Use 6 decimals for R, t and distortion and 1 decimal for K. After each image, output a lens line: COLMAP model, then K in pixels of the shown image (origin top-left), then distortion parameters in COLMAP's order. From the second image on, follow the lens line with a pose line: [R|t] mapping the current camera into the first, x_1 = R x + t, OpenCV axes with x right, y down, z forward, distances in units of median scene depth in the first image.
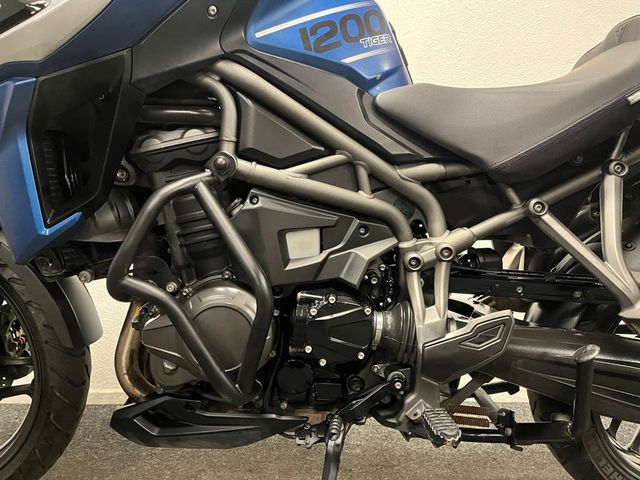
lens RADIAL K [[500.1, 0, 322.2], [0, 500.1, 236.5], [0, 0, 1]] dist [0.082887, -0.081858]
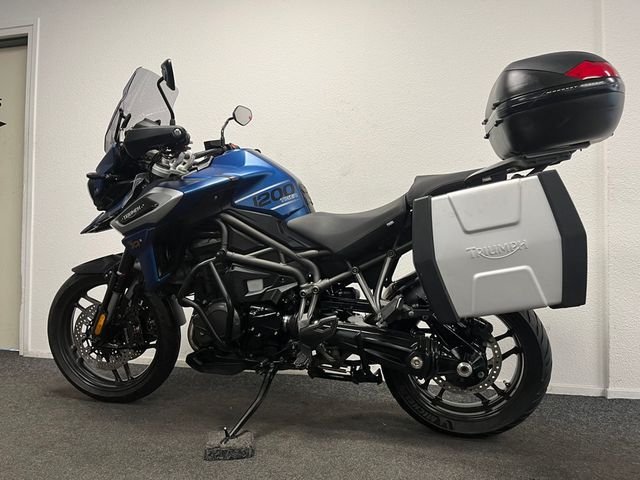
lens RADIAL K [[500.1, 0, 322.2], [0, 500.1, 236.5], [0, 0, 1]] dist [0.082887, -0.081858]
pose [[0.962824, -0.007708, -0.270020, 0.906995], [-0.006956, 0.998554, -0.053311, -0.090855], [0.270041, 0.053207, 0.961378, -1.205701]]
